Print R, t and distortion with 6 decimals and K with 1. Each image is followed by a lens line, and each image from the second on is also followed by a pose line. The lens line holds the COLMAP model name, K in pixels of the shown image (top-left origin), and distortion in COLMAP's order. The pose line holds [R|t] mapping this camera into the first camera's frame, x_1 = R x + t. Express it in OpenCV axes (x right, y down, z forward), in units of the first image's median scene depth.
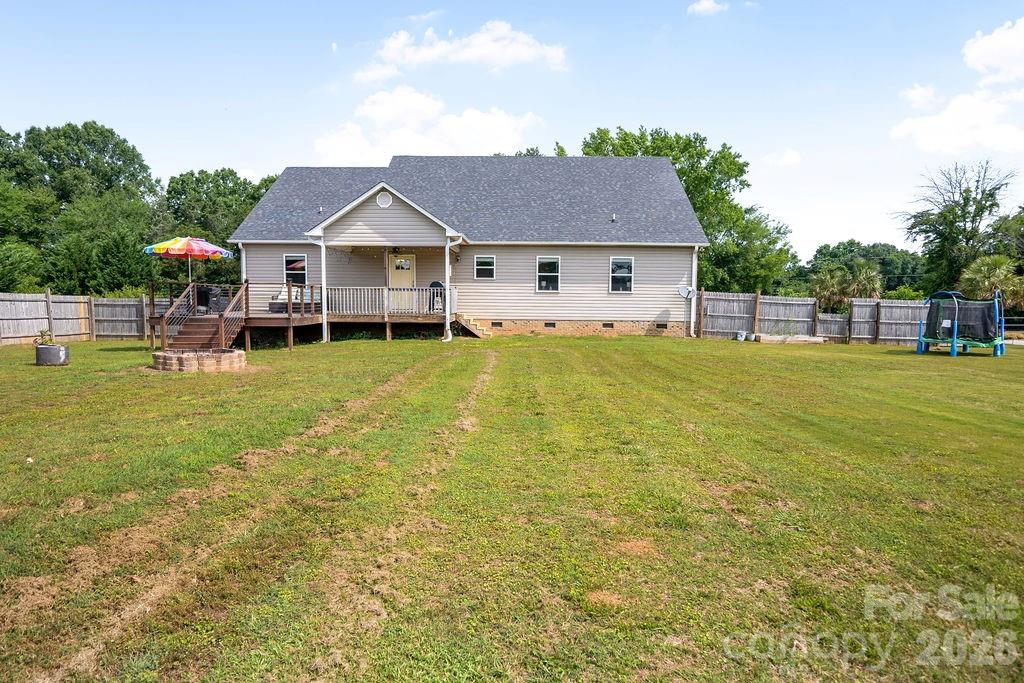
lens RADIAL K [[616.2, 0, 512.0], [0, 616.2, 341.5], [0, 0, 1]] dist [-0.002236, 0.001088]
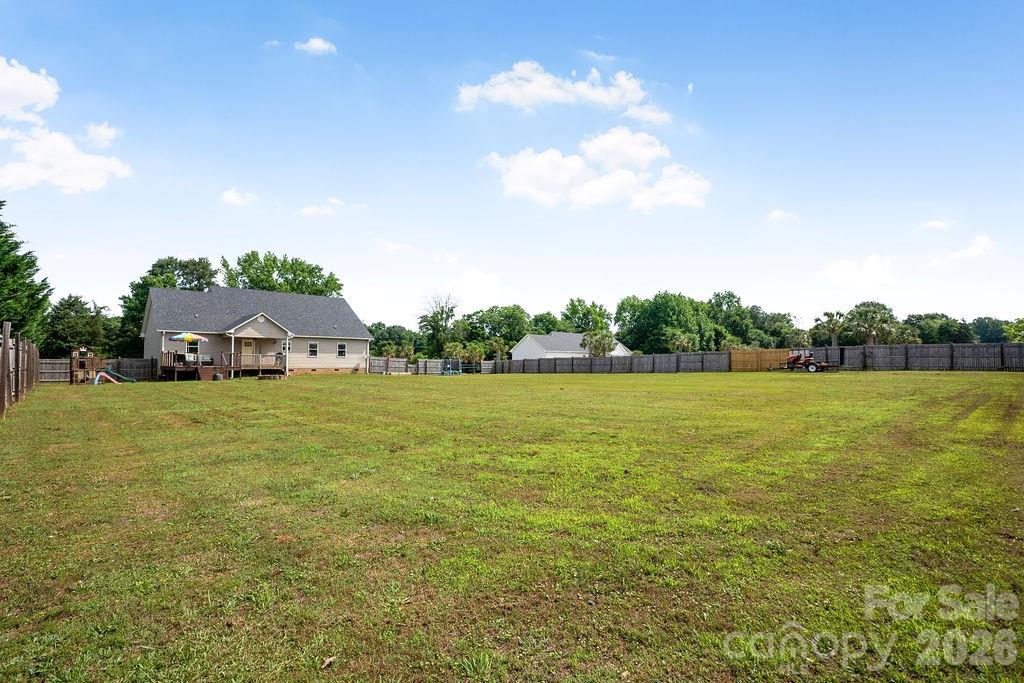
lens RADIAL K [[482.9, 0, 512.0], [0, 482.9, 341.5], [0, 0, 1]] dist [-0.000248, -0.000021]
pose [[0.705696, 0.022819, 0.708147, -0.736977], [0.052322, 0.995074, -0.084206, 0.061409], [-0.706580, 0.096476, 0.701026, -0.890116]]
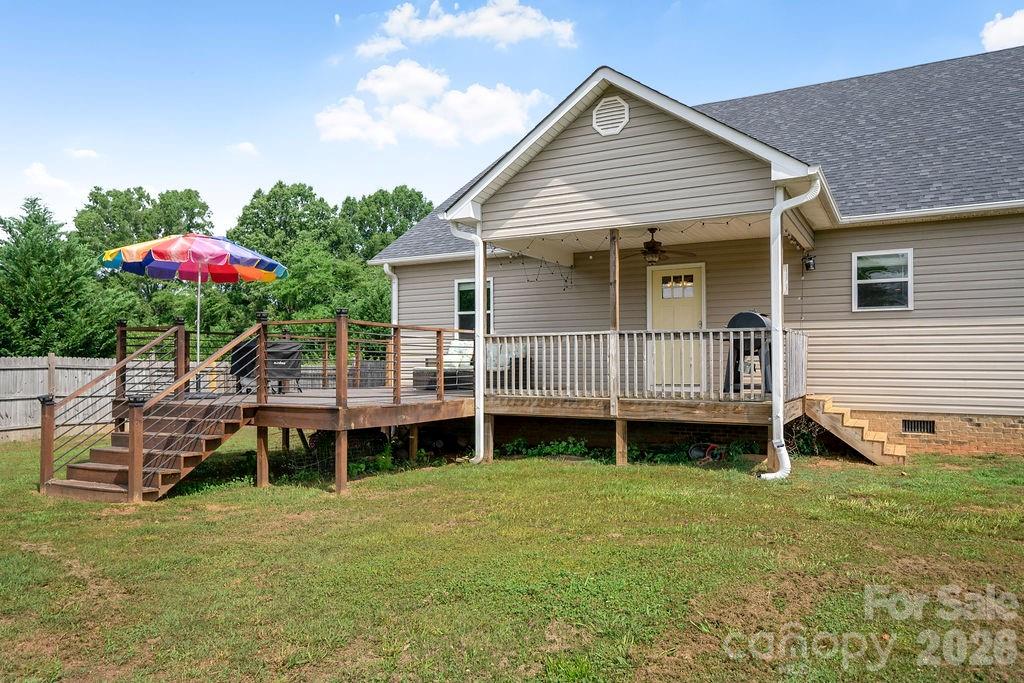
lens RADIAL K [[711.8, 0, 515.9], [0, 711.8, 351.5], [0, 0, 1]] dist [0.003011, 0.001449]
pose [[0.886901, -0.014917, -0.461719, -0.041293], [-0.027931, 0.995919, -0.085827, -0.028676], [0.461115, 0.089016, 0.882864, 0.485664]]
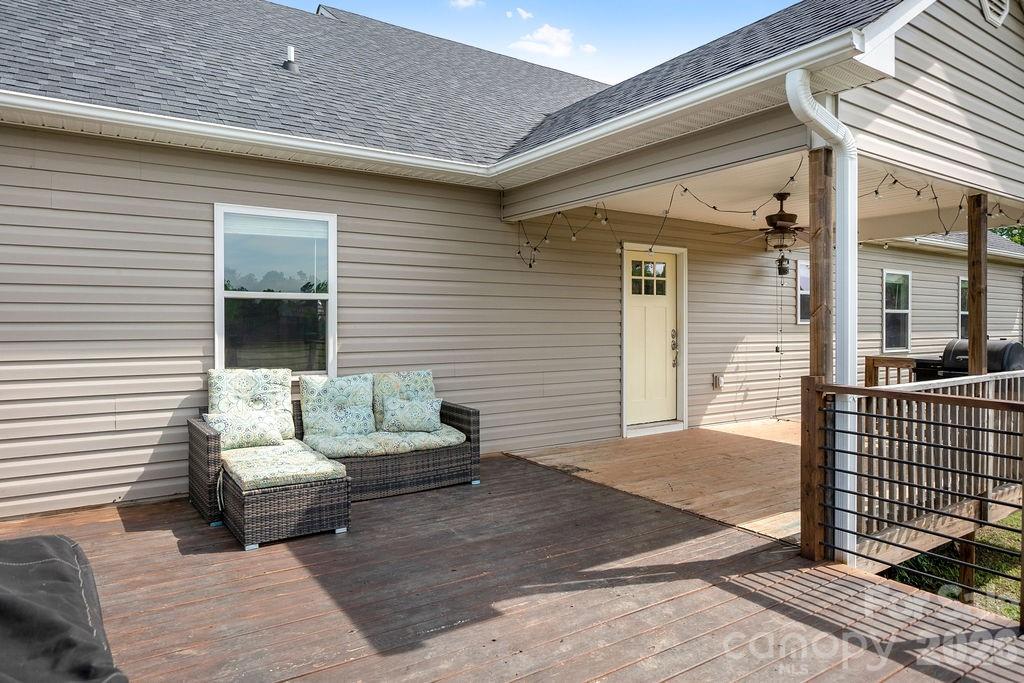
lens RADIAL K [[606.6, 0, 496.5], [0, 606.6, 319.5], [0, 0, 1]] dist [-0.002141, -0.000167]
pose [[0.821959, -0.004664, 0.569527, -0.412820], [0.043787, 0.997524, -0.055027, -0.091167], [-0.567861, 0.070168, 0.820129, 0.797640]]
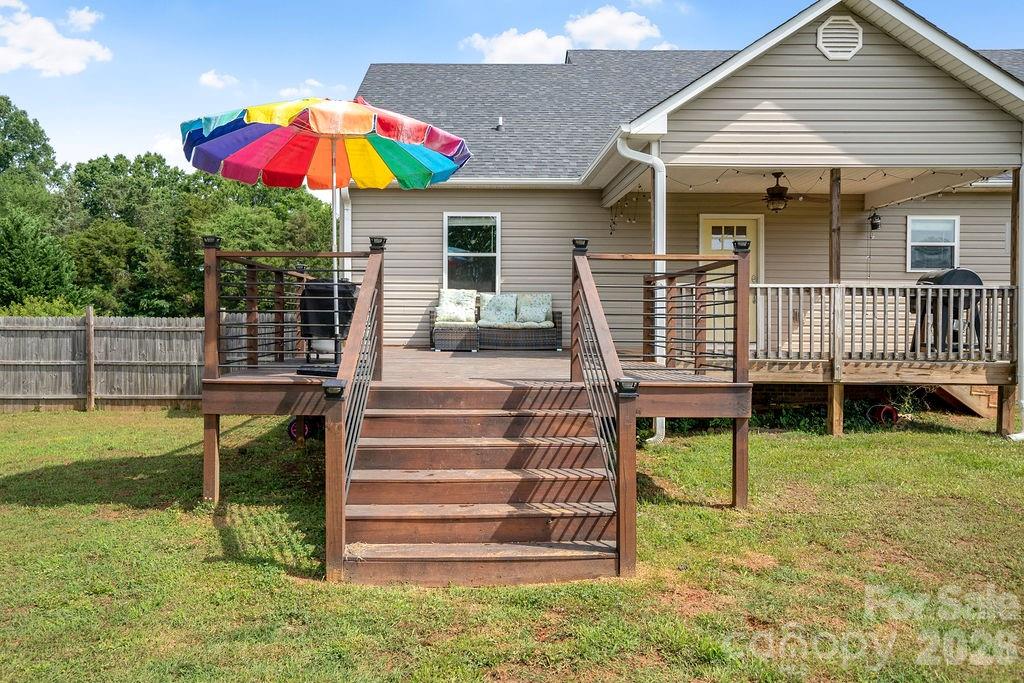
lens RADIAL K [[717.7, 0, 498.7], [0, 717.7, 321.6], [0, 0, 1]] dist [0.025637, 0.001433]
pose [[0.999275, 0.001030, 0.038071, -0.356553], [0.001566, 0.997678, -0.068082, -0.033389], [-0.038052, 0.068092, 0.996953, 0.512806]]
